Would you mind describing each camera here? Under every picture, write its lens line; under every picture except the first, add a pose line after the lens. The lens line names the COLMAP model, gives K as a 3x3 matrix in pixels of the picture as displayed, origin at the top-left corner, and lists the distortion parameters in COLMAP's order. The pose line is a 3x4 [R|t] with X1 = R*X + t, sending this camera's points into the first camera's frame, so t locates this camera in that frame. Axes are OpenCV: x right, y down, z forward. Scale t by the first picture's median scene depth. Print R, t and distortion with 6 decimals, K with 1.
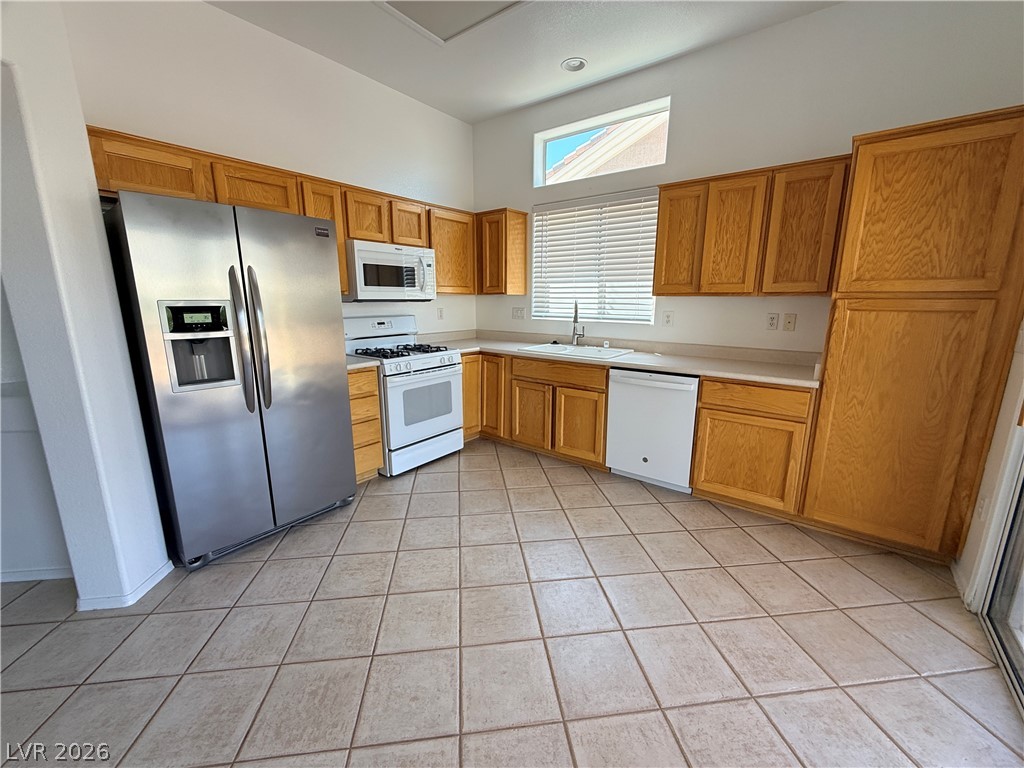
lens RADIAL K [[411.1, 0, 510.9], [0, 411.1, 384.1], [0, 0, 1]] dist [0.000003, 0.000420]
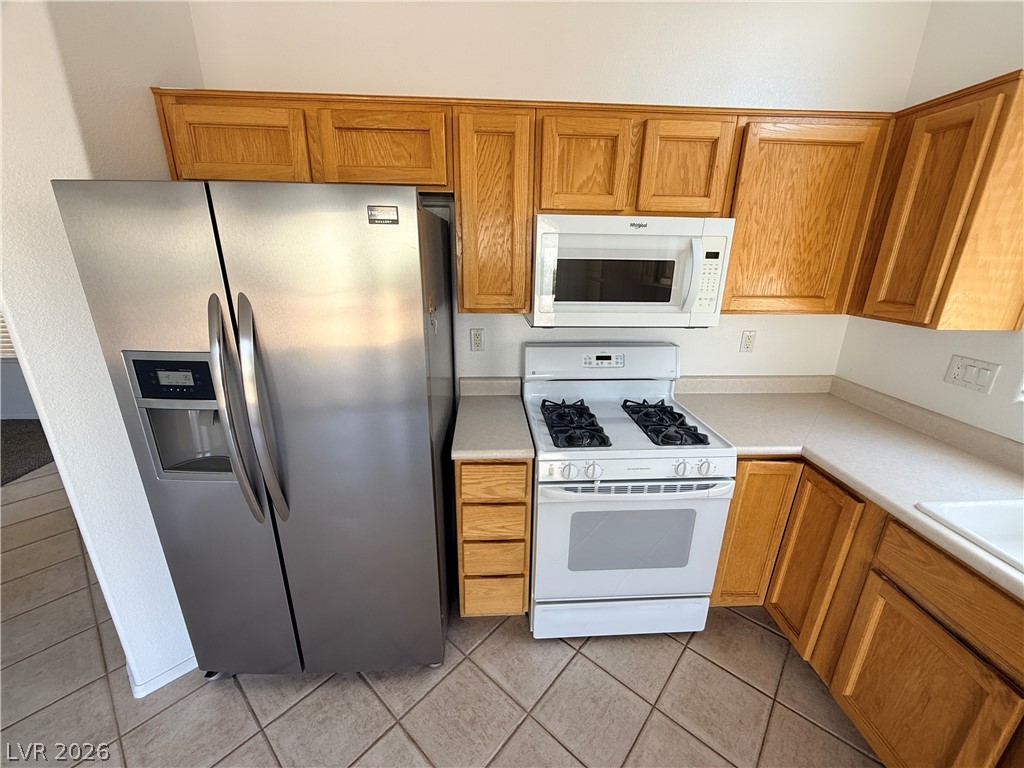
lens RADIAL K [[411.1, 0, 512.0], [0, 411.1, 383.0], [0, 0, 1]] dist [0.000003, 0.000420]
pose [[0.662722, 0.237307, -0.710271, 0.017069], [-0.167232, 0.971409, 0.168518, -0.247702], [0.729954, 0.007099, 0.683459, 0.680688]]
